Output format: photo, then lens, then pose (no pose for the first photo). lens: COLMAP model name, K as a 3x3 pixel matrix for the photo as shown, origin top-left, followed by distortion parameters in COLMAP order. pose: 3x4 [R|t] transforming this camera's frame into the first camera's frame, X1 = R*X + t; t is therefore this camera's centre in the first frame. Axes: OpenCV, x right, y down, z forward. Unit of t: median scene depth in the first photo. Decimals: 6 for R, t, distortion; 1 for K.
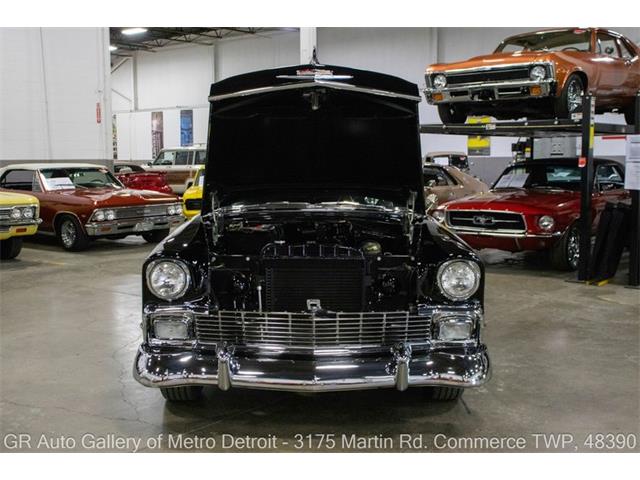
lens RADIAL K [[773.1, 0, 320.0], [0, 773.1, 240.0], [0, 0, 1]] dist [0.012800, 0.044581]
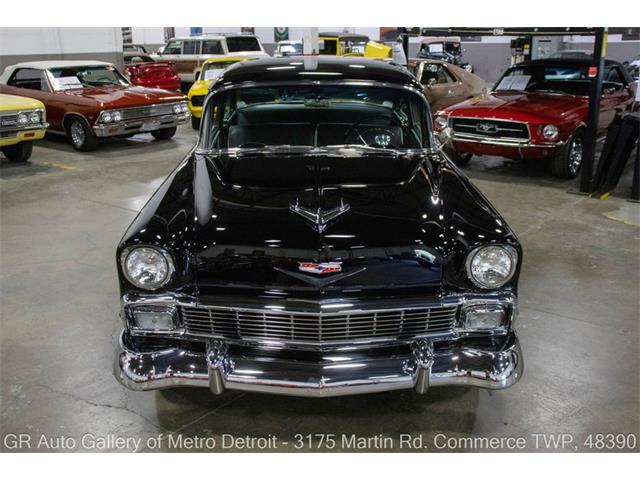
lens RADIAL K [[686.0, 0, 320.0], [0, 686.0, 240.0], [0, 0, 1]] dist [-0.016834, 0.001844]
pose [[0.999998, -0.001610, -0.001374, -0.002369], [0.001832, 0.983574, 0.180496, -0.038113], [0.001061, -0.180498, 0.983575, 0.092101]]
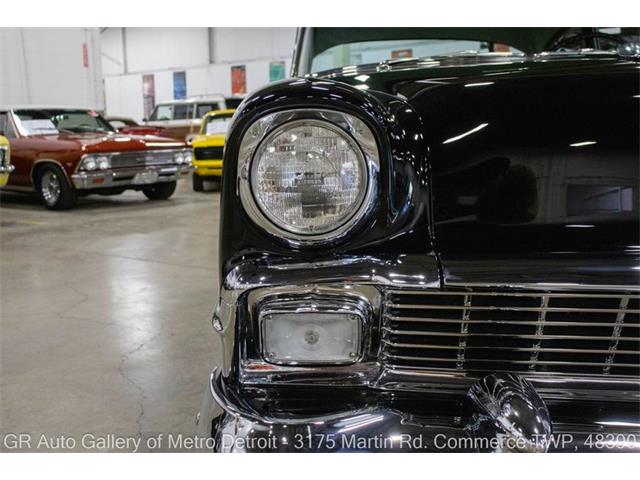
lens RADIAL K [[773.1, 0, 320.0], [0, 773.1, 240.0], [0, 0, 1]] dist [0.012800, 0.044581]
pose [[0.999832, -0.015931, 0.009109, -0.065562], [0.015566, 0.999125, 0.038827, 0.021340], [-0.009719, -0.038679, 0.999204, 0.231870]]
